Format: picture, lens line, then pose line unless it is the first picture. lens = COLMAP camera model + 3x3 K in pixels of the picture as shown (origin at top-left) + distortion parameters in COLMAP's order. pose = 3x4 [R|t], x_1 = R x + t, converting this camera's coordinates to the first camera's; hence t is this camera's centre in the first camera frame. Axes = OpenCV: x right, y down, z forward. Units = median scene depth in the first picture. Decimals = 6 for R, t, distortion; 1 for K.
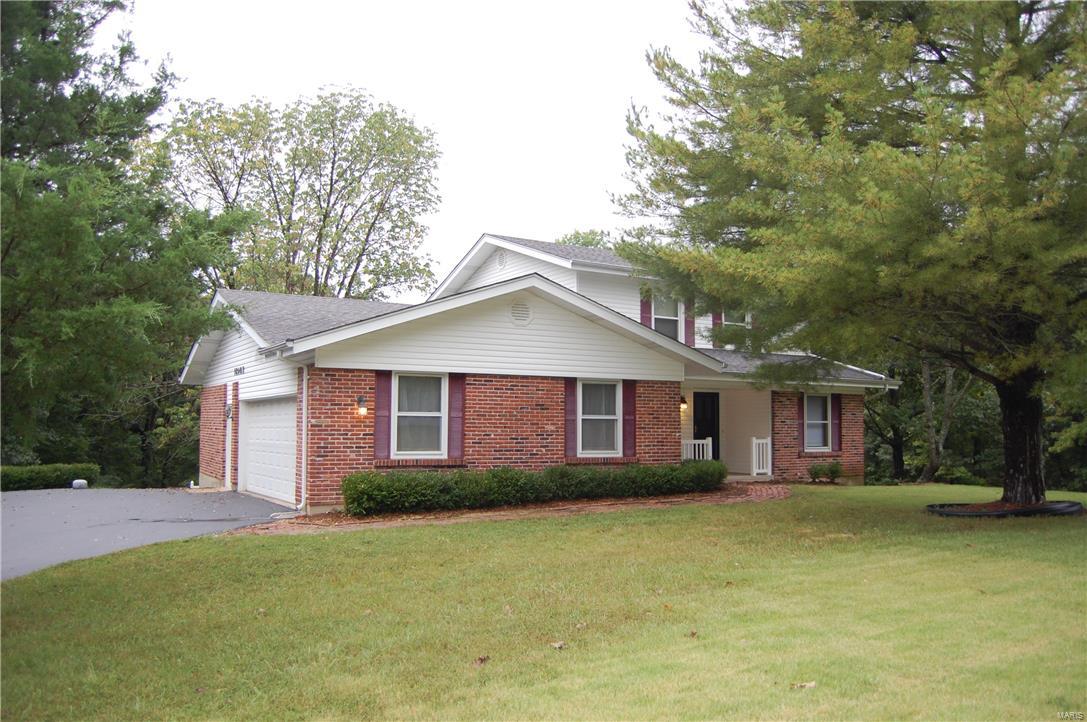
lens RADIAL K [[840.4, 0, 542.8], [0, 840.4, 366.8], [0, 0, 1]] dist [-0.091985, 0.023864]
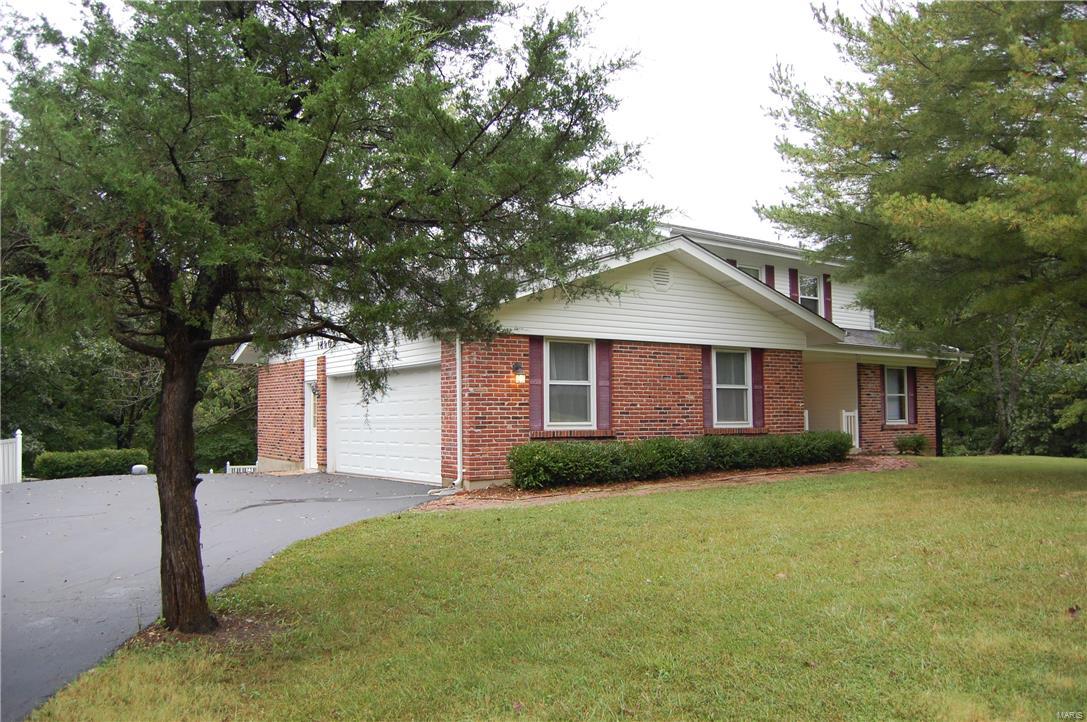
lens RADIAL K [[840.4, 0, 541.9], [0, 840.4, 362.3], [0, 0, 1]] dist [-0.091985, 0.023864]
pose [[0.997625, -0.007337, 0.068483, -0.224925], [0.006925, 0.999956, 0.006255, 0.025385], [-0.068526, -0.005766, 0.997633, 0.055919]]
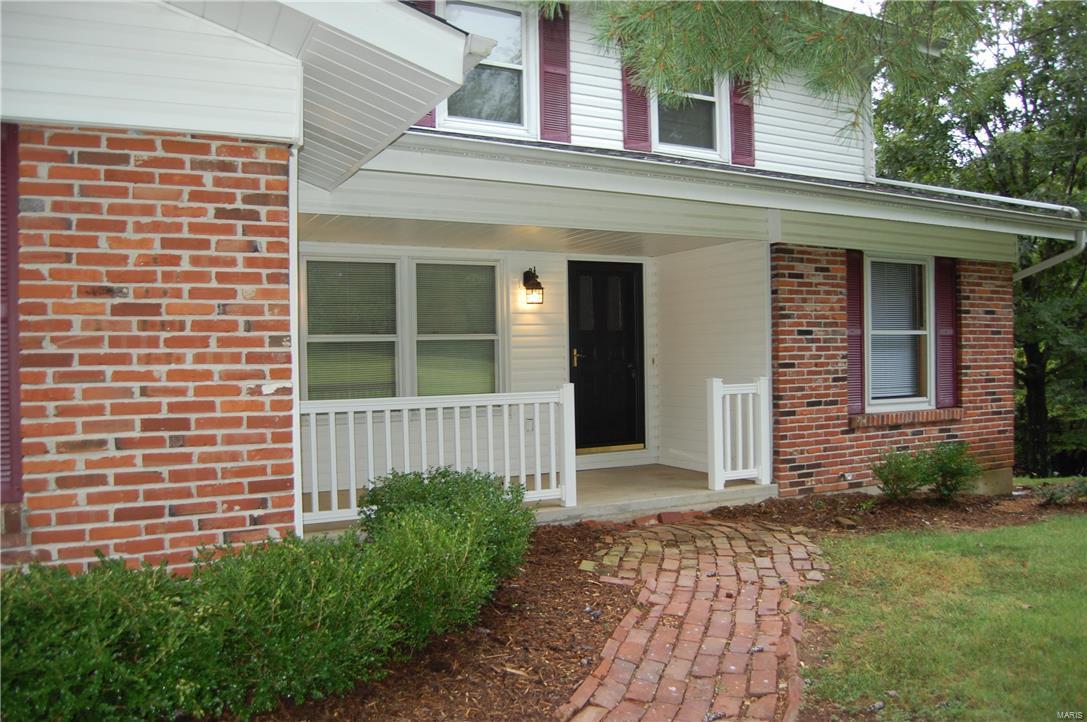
lens RADIAL K [[840.4, 0, 539.1], [0, 840.4, 363.8], [0, 0, 1]] dist [-0.091985, 0.023864]
pose [[0.998127, -0.021814, -0.057150, 0.263095], [0.026286, 0.996551, 0.078708, 0.065115], [0.055236, -0.080063, 0.995258, 0.862441]]
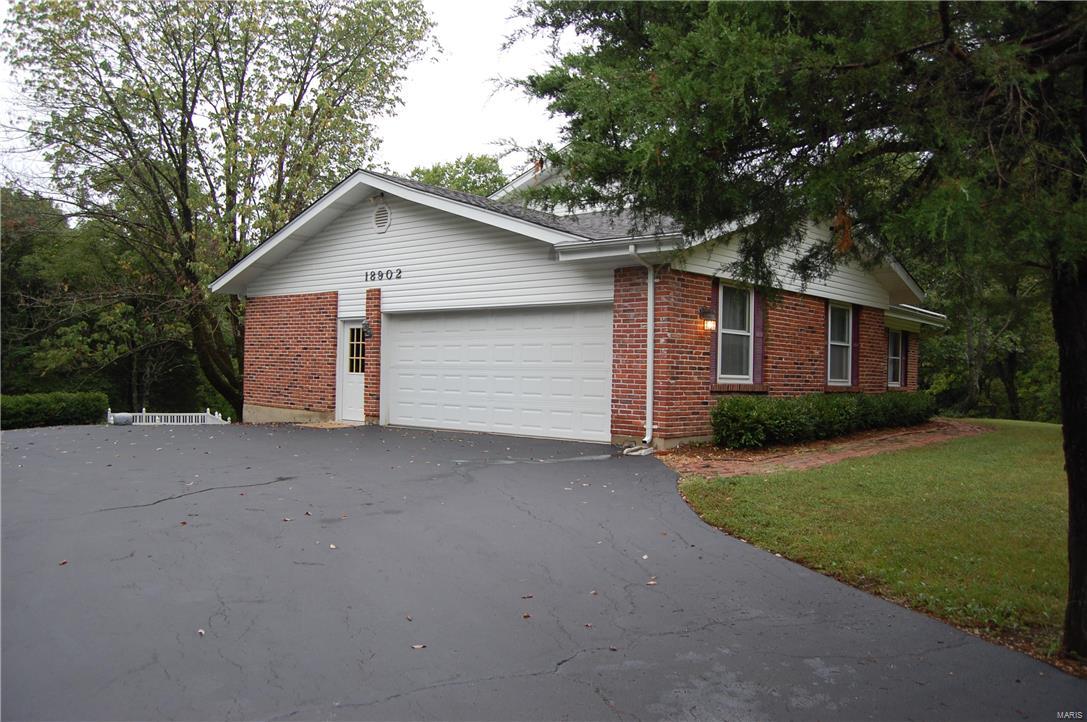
lens RADIAL K [[840.4, 0, 544.6], [0, 840.4, 362.0], [0, 0, 1]] dist [-0.091985, 0.023864]
pose [[0.950538, 0.021747, 0.309846, -0.553612], [-0.041617, 0.997468, 0.057665, 0.042560], [-0.307807, -0.067708, 0.949037, 0.226750]]
